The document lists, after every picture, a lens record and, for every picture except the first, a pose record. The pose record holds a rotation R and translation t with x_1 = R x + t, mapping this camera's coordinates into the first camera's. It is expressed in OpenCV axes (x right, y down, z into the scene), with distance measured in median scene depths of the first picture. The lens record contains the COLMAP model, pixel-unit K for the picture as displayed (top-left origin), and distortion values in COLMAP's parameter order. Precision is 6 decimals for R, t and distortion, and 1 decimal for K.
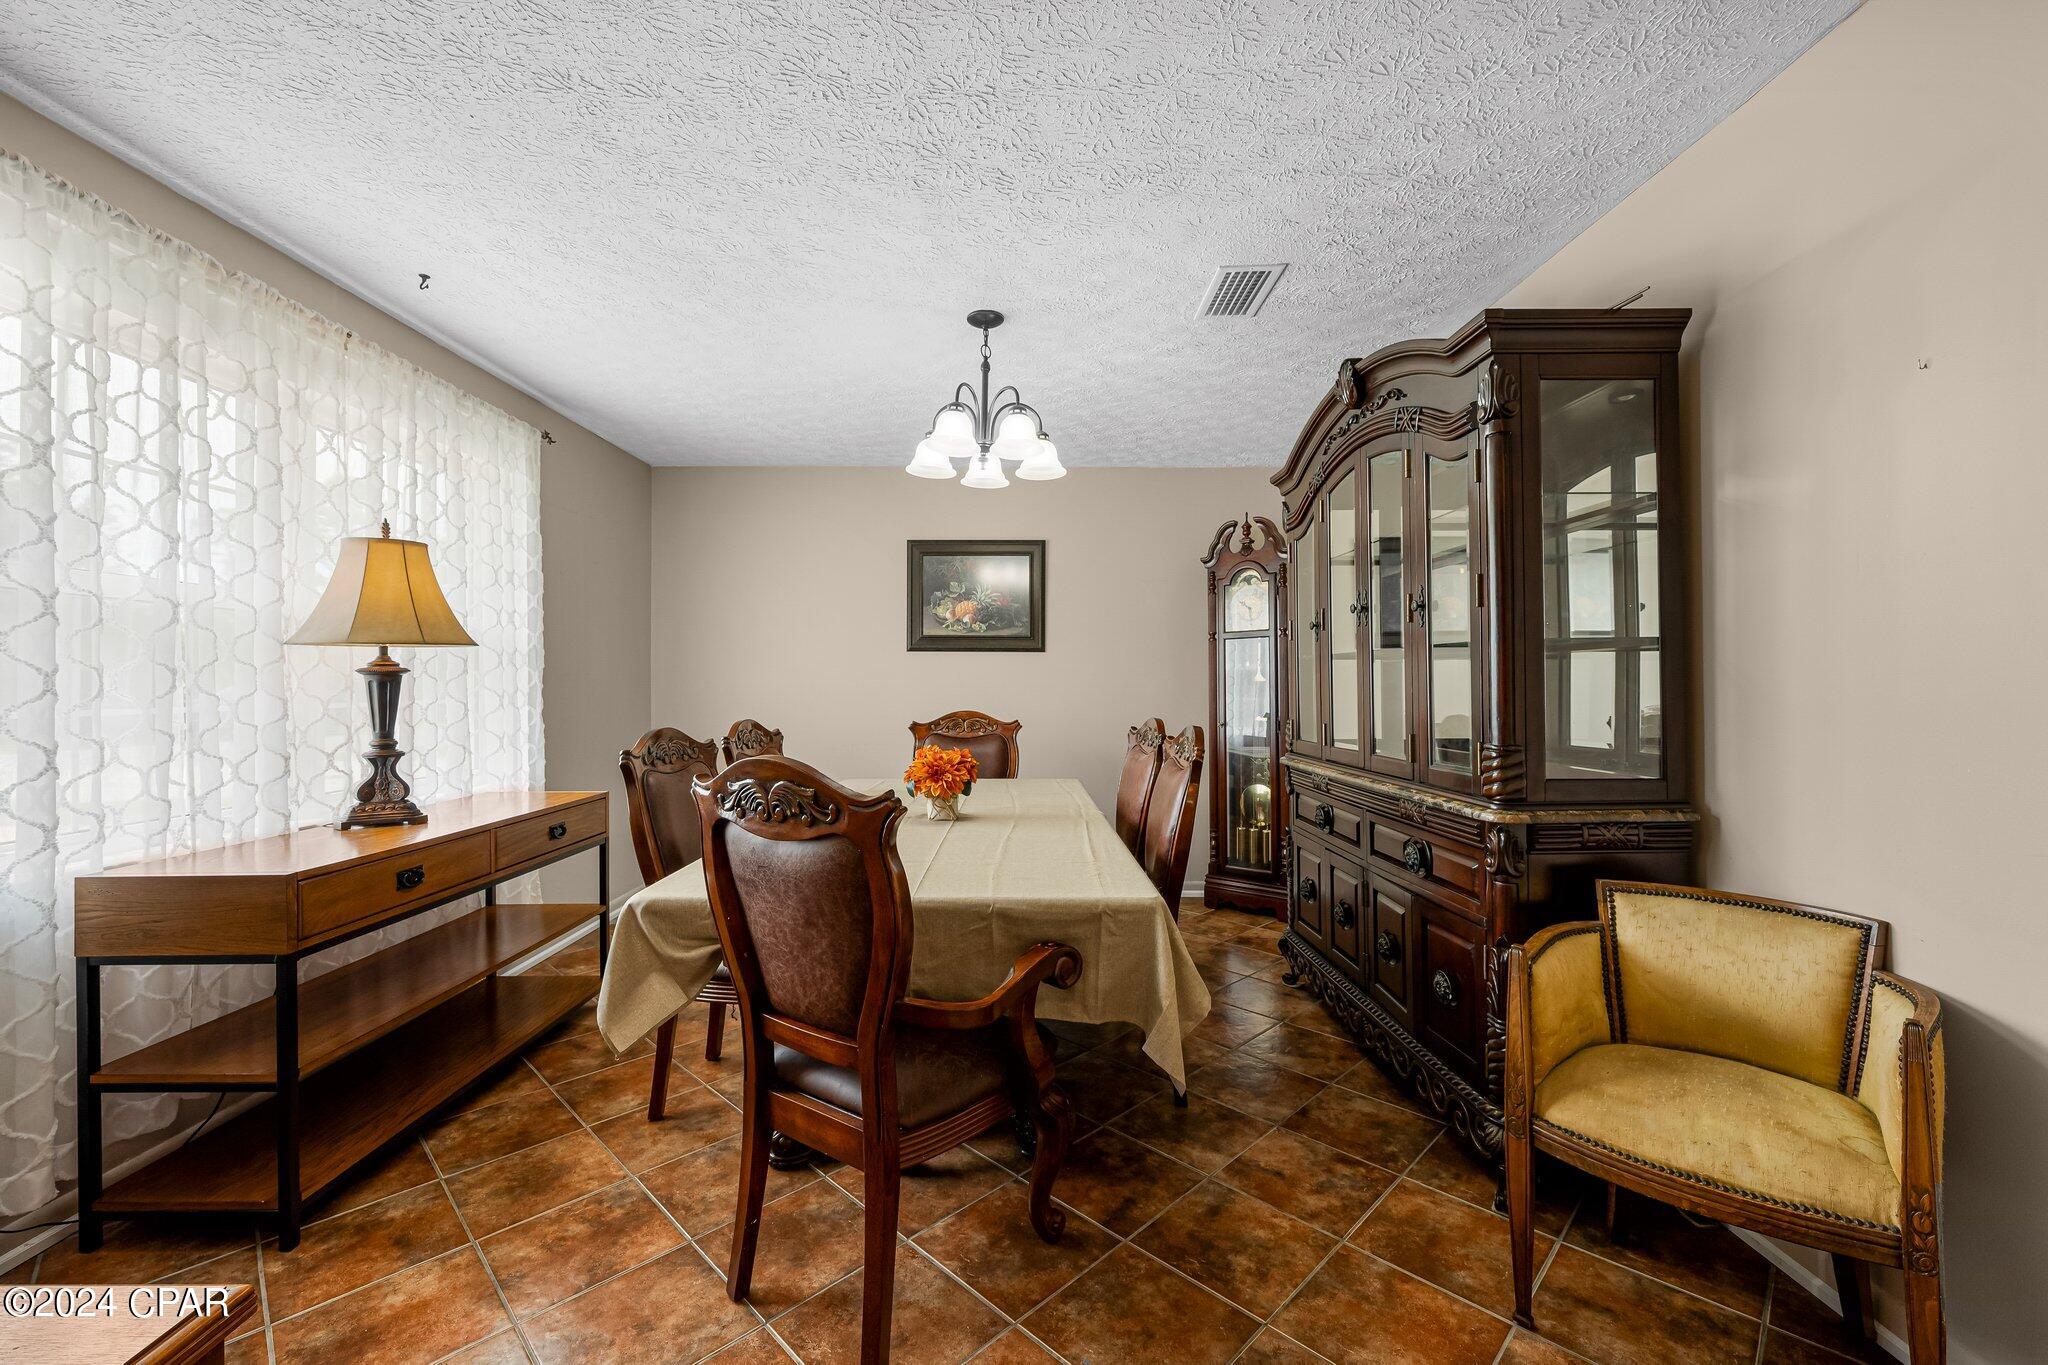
lens RADIAL K [[823.0, 0, 1021.6], [0, 823.0, 676.5], [0, 0, 1]] dist [-0.002062, -0.000899]
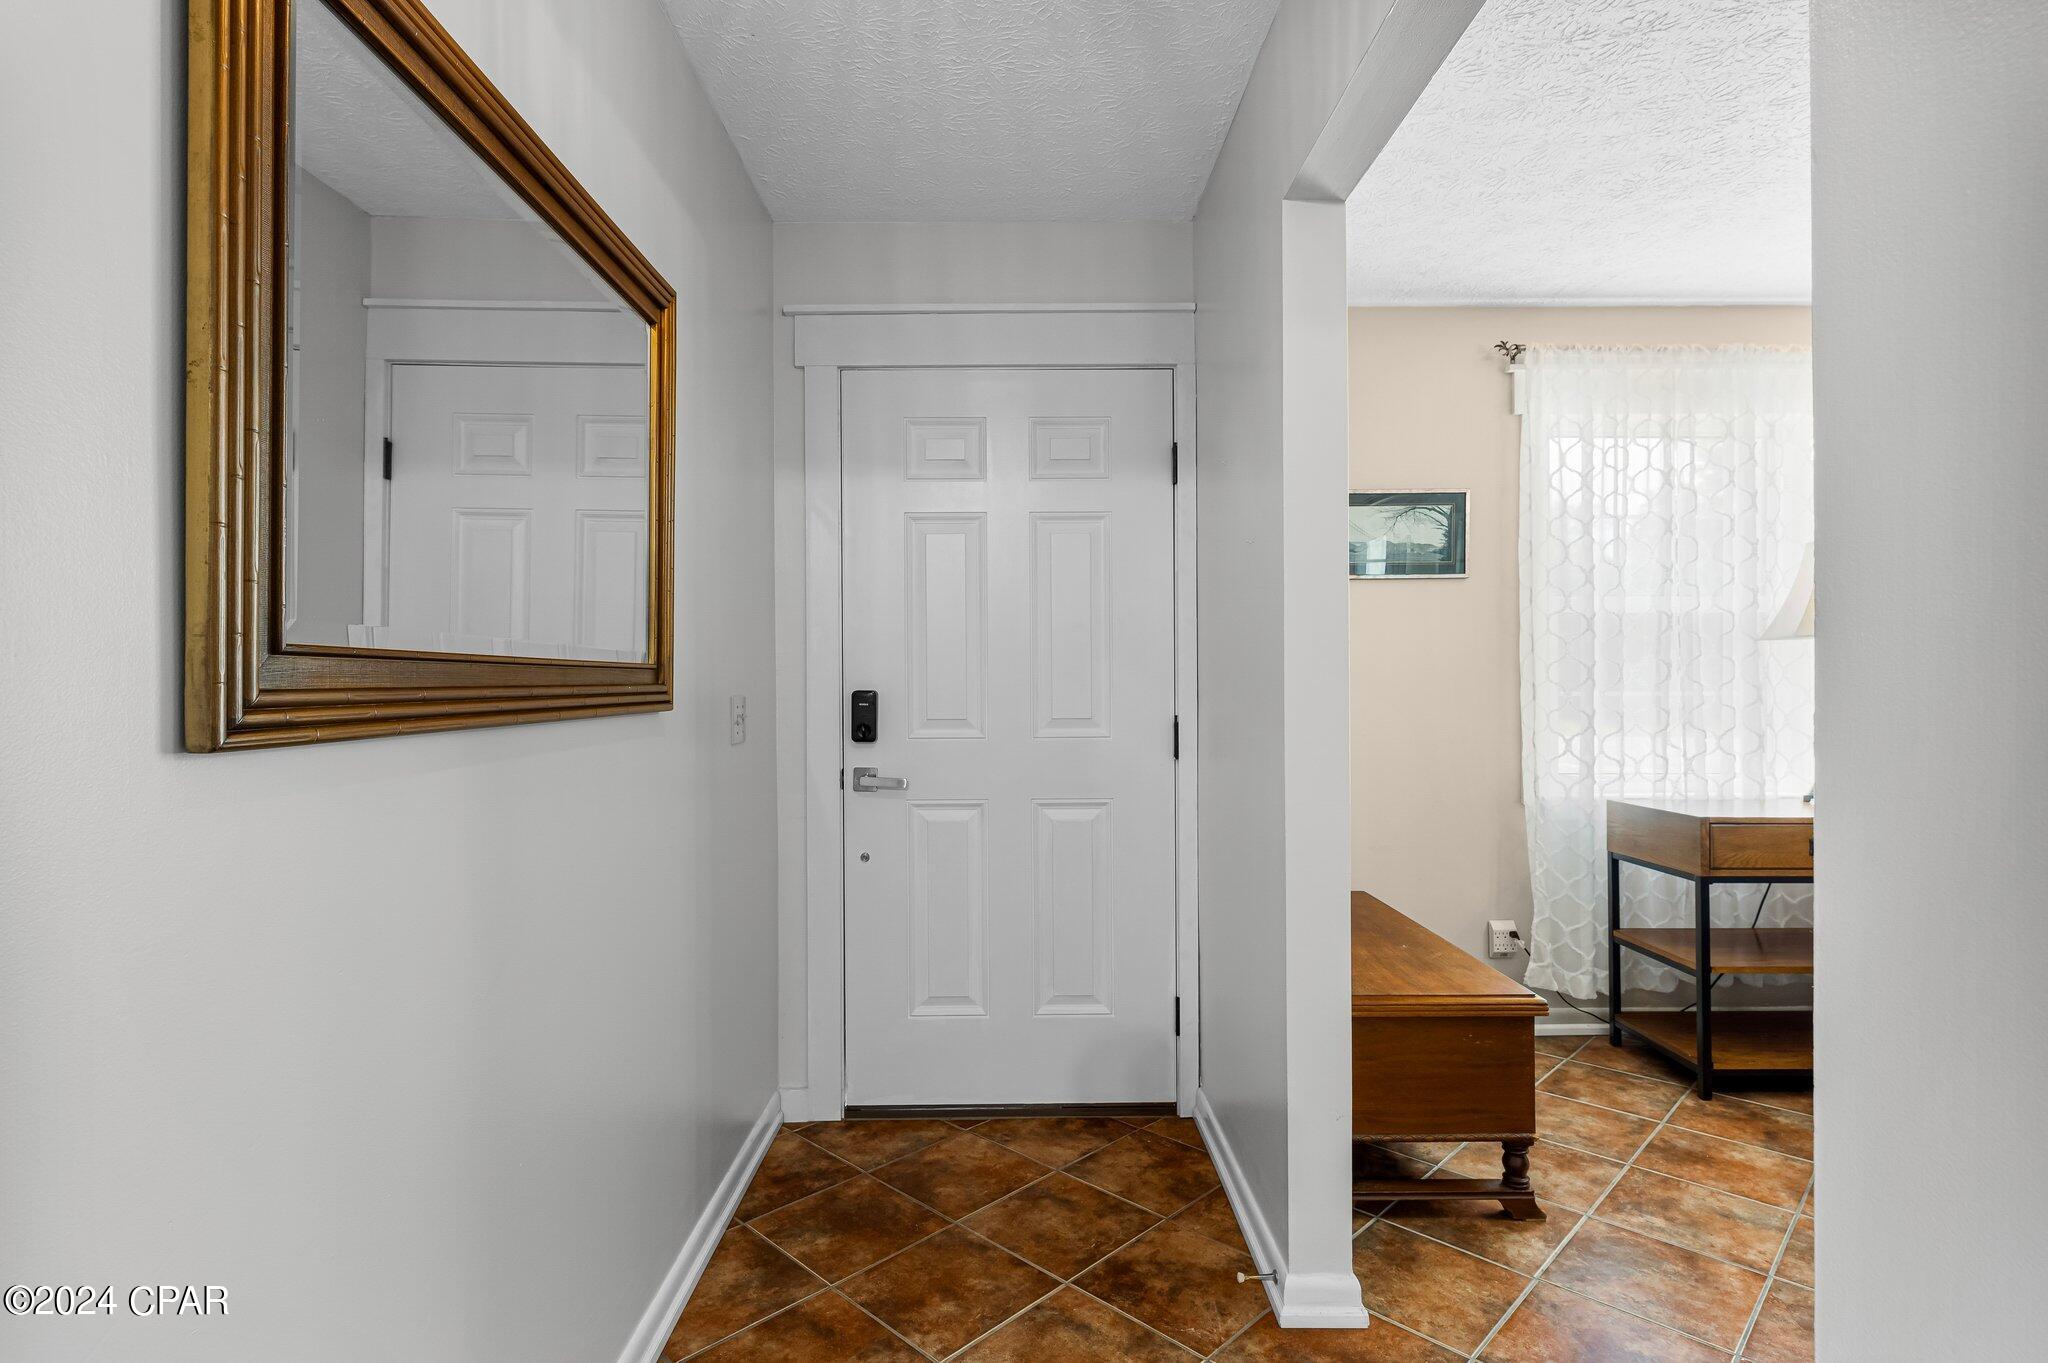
lens RADIAL K [[1067.9, 0, 1022.5], [0, 1067.9, 676.5], [0, 0, 1]] dist [-0.001113, -0.000103]
pose [[0.004775, -0.003784, -0.999981, 0.822817], [0.013798, 0.999898, -0.003718, 0.006418], [0.999893, -0.013780, 0.004826, -0.099802]]
